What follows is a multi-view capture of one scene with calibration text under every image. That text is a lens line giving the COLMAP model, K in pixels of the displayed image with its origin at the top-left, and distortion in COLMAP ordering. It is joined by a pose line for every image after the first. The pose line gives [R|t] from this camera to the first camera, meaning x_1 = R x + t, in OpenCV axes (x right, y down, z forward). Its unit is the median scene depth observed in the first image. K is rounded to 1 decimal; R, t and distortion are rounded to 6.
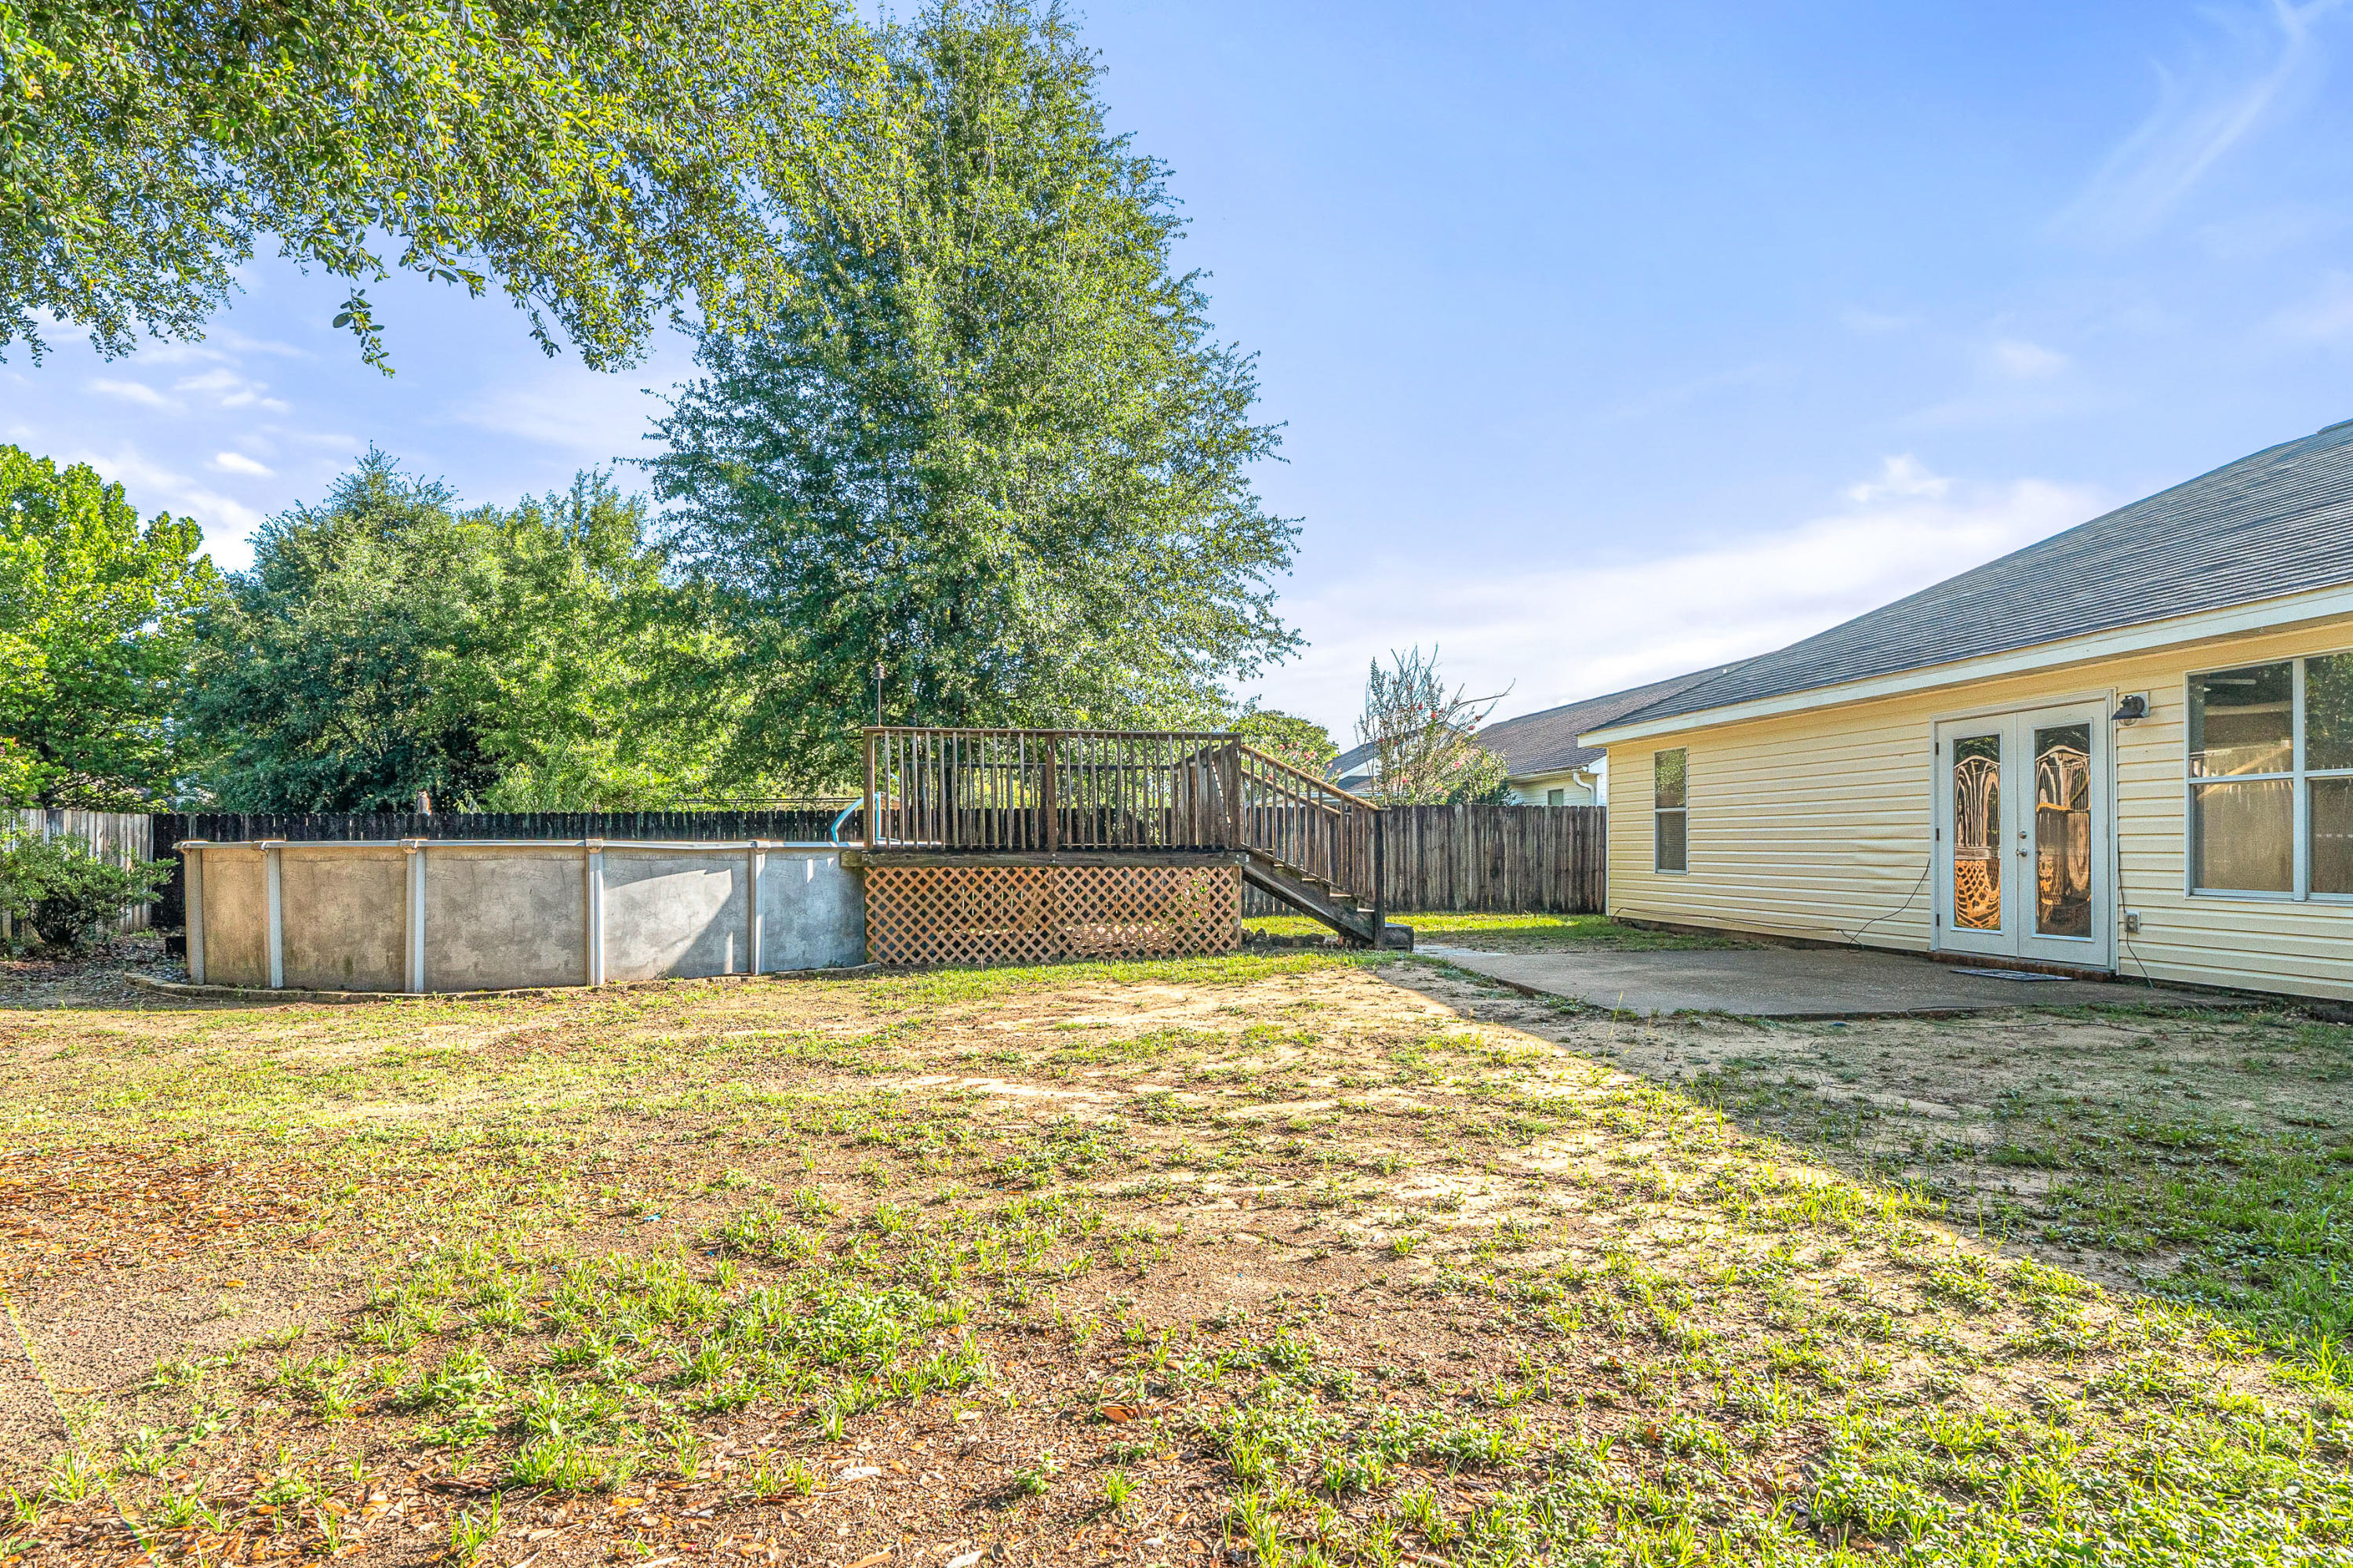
lens RADIAL K [[1261.8, 0, 1157.1], [0, 1261.8, 757.4], [0, 0, 1]] dist [-0.001281, -0.003405]
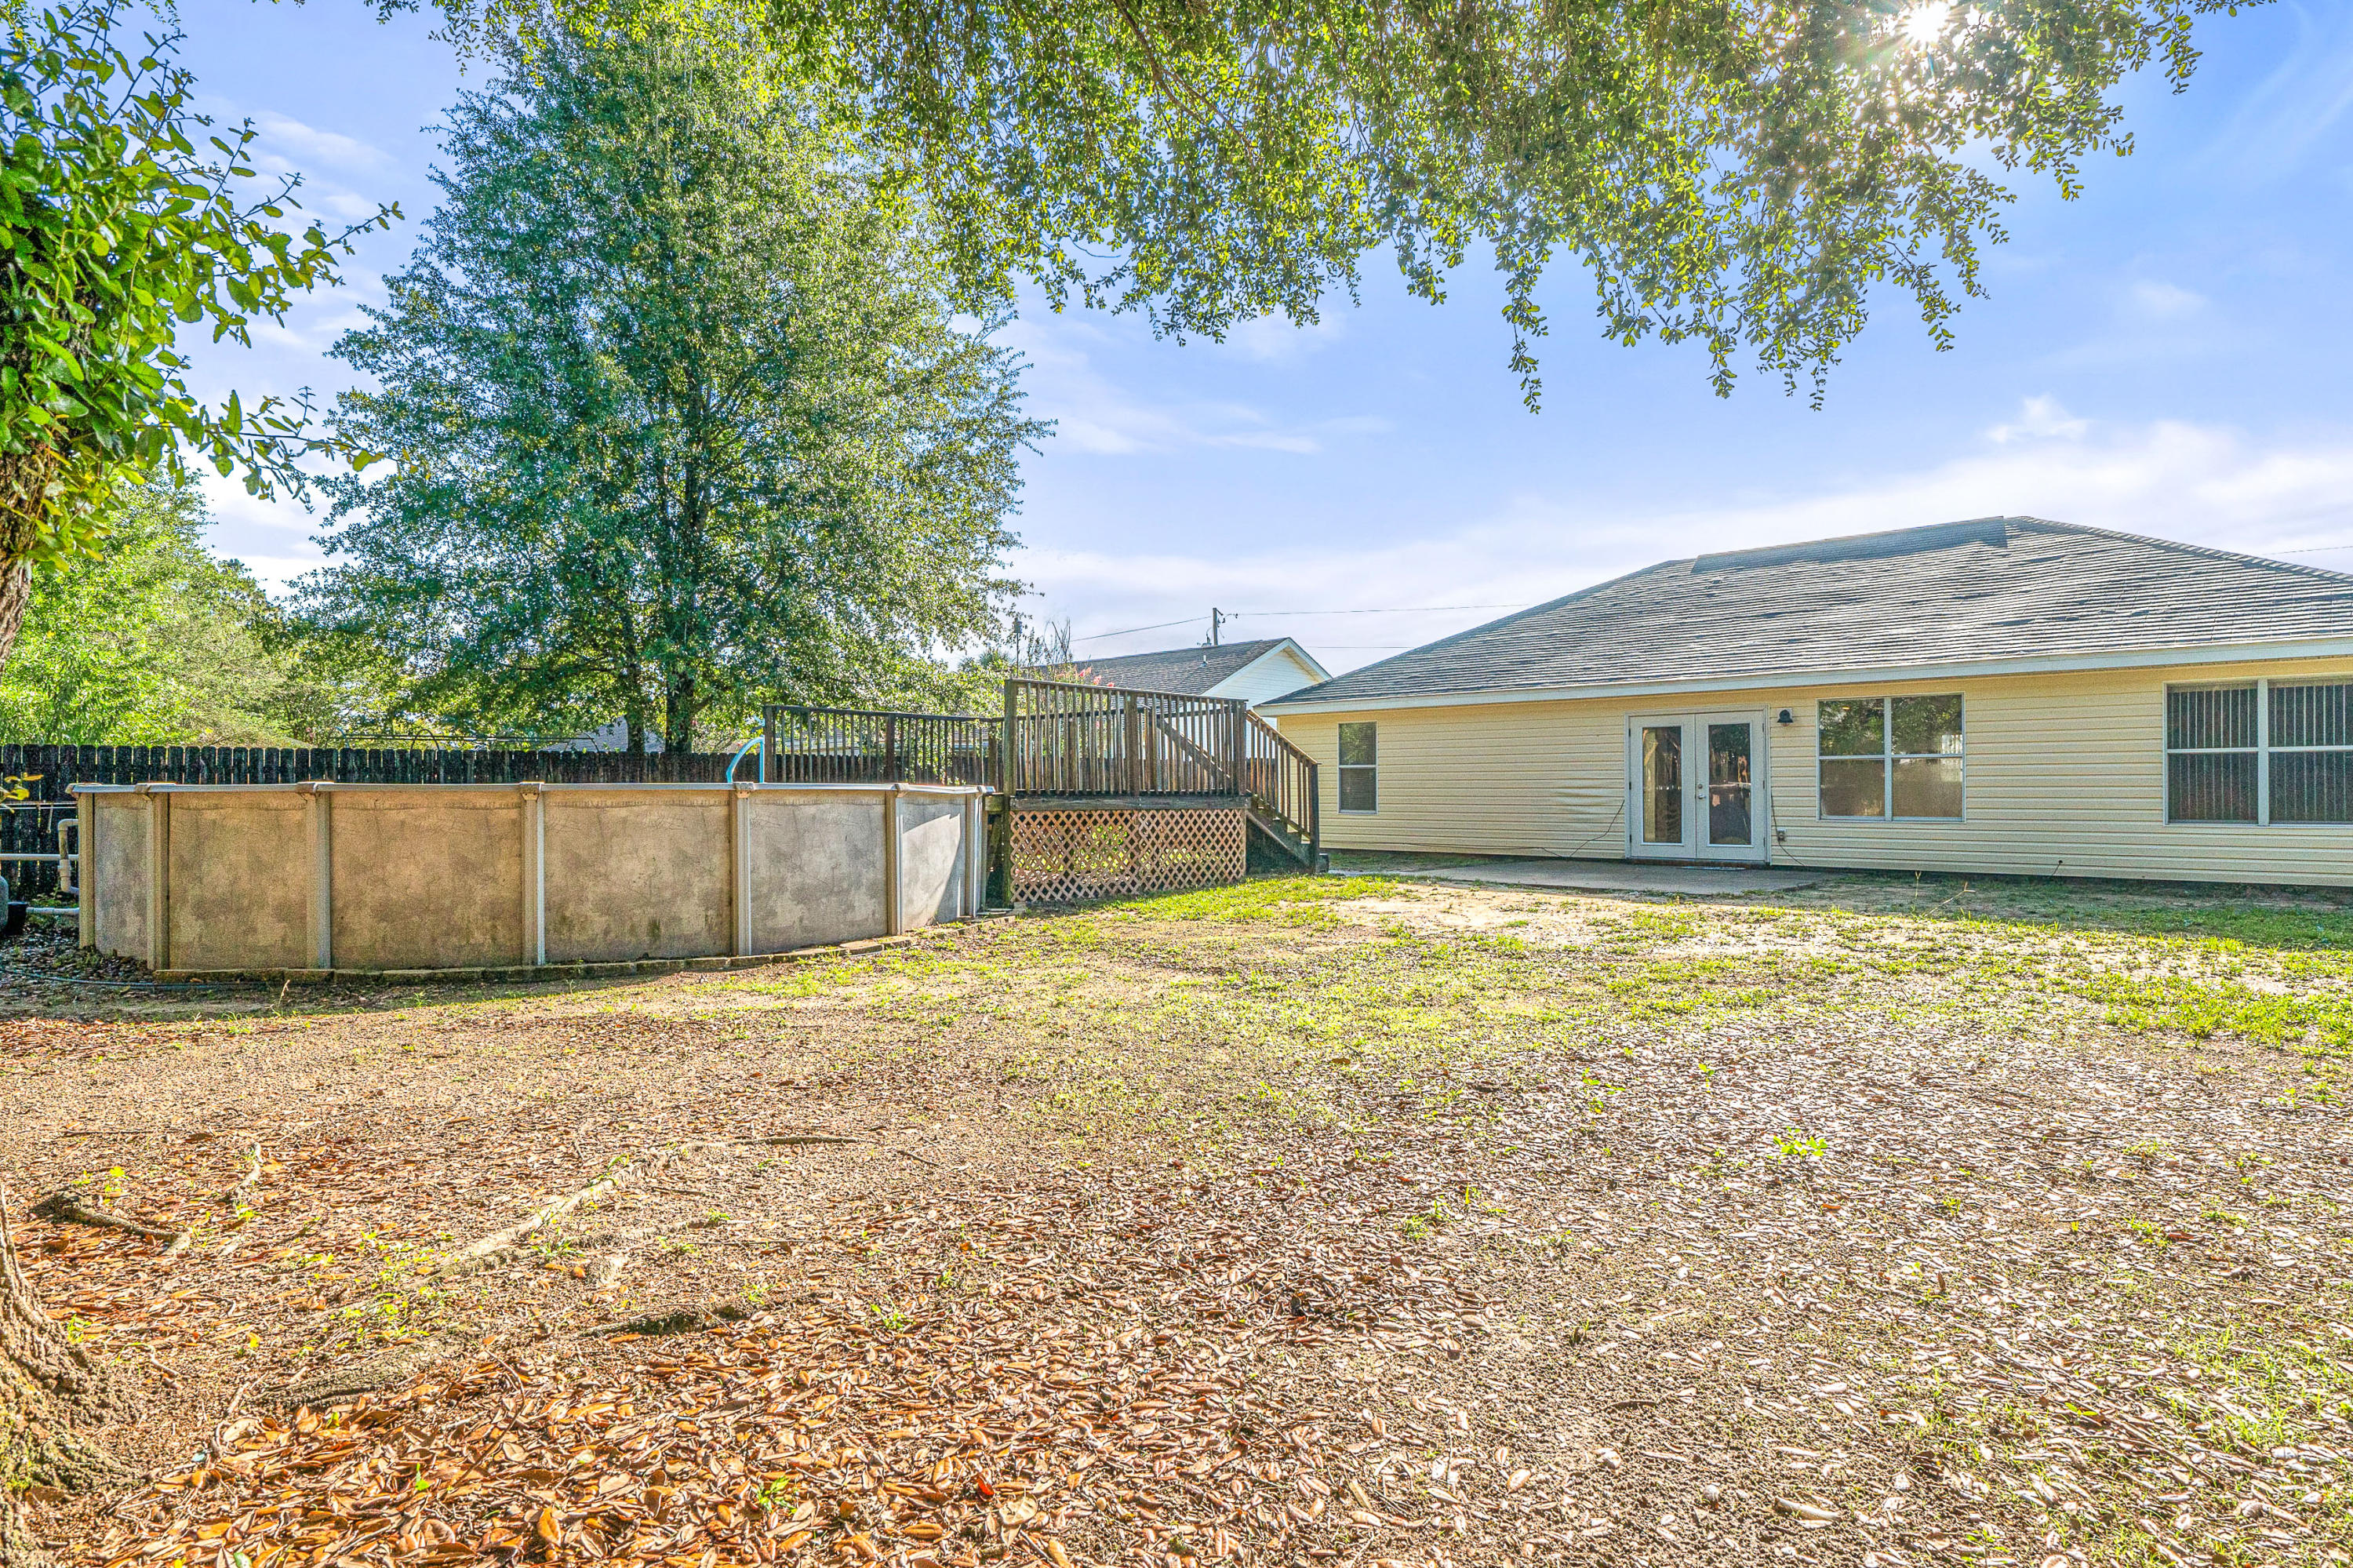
lens RADIAL K [[1234.6, 0, 1167.7], [0, 1234.6, 793.4], [0, 0, 1]] dist [-0.003014, -0.002287]
pose [[0.785253, 0.002230, 0.619171, -0.855386], [-0.043942, 0.997673, 0.052135, 0.015212], [-0.617614, -0.068147, 0.783524, 0.139146]]
